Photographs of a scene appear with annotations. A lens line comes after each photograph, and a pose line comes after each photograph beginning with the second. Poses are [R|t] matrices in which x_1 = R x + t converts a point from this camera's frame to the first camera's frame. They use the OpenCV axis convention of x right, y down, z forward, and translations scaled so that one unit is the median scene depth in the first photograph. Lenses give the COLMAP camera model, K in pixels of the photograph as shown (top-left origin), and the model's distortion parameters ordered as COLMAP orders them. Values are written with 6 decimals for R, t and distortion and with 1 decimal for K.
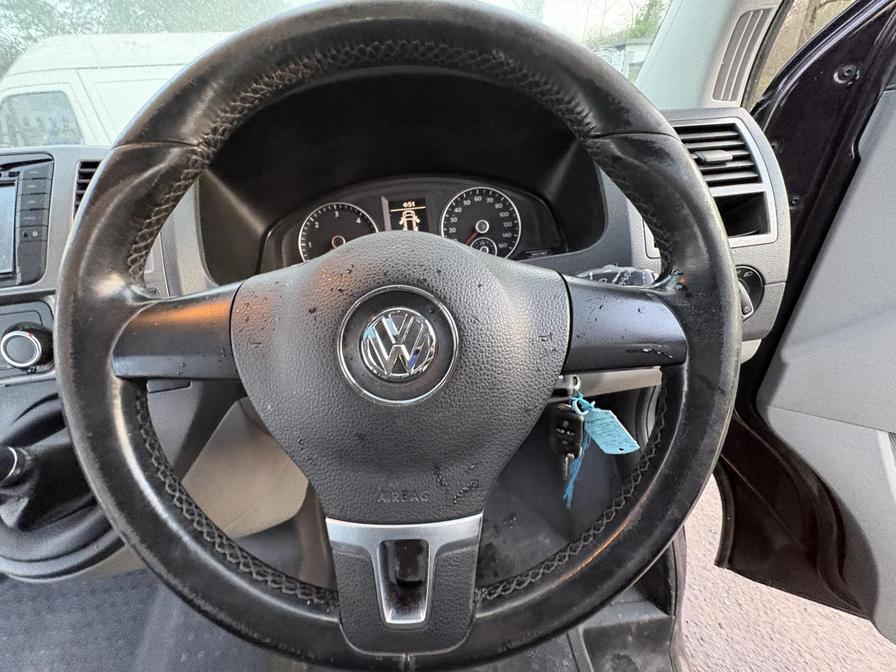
lens RADIAL K [[355.0, 0, 447.4], [0, 355.0, 338.9], [0, 0, 1]] dist [0.001149, -0.000086]
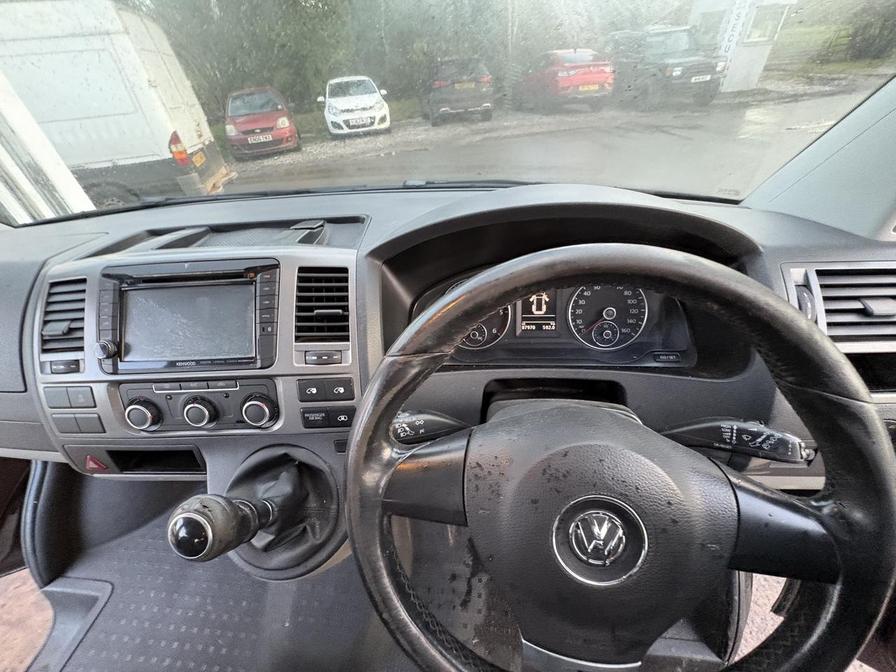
lens RADIAL K [[355.0, 0, 444.8], [0, 355.0, 333.0], [0, 0, 1]] dist [0.001149, -0.000086]
pose [[0.984625, 0.114555, -0.131878, -0.236810], [-0.100486, 0.988970, 0.108811, -0.319695], [0.142888, -0.093886, 0.985276, -0.120809]]
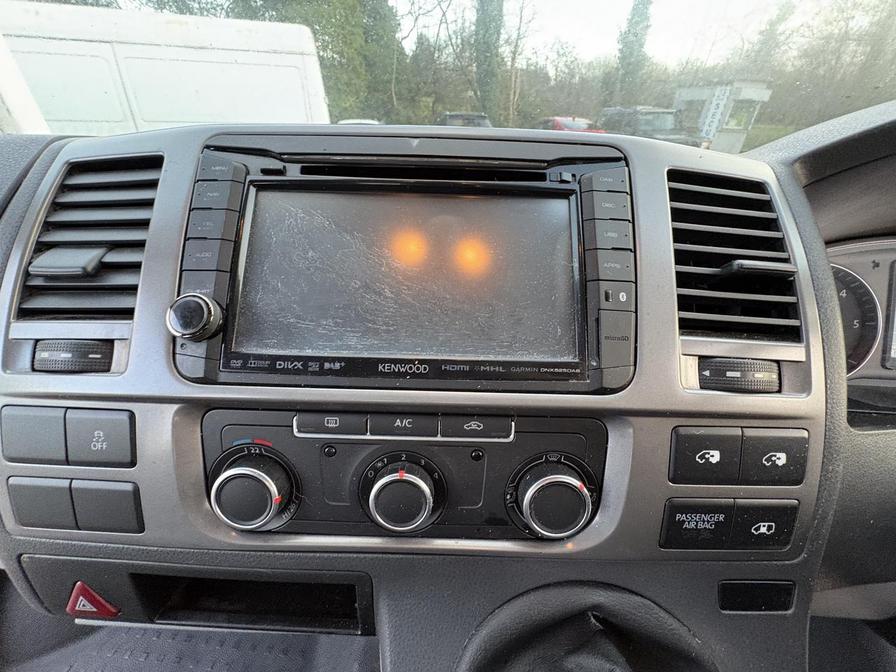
lens RADIAL K [[355.0, 0, 446.6], [0, 355.0, 331.4], [0, 0, 1]] dist [0.001149, -0.000086]
pose [[0.980896, 0.172623, -0.089695, -0.895115], [-0.174765, 0.984471, -0.016539, -0.125058], [0.085447, 0.031898, 0.995832, 0.295772]]
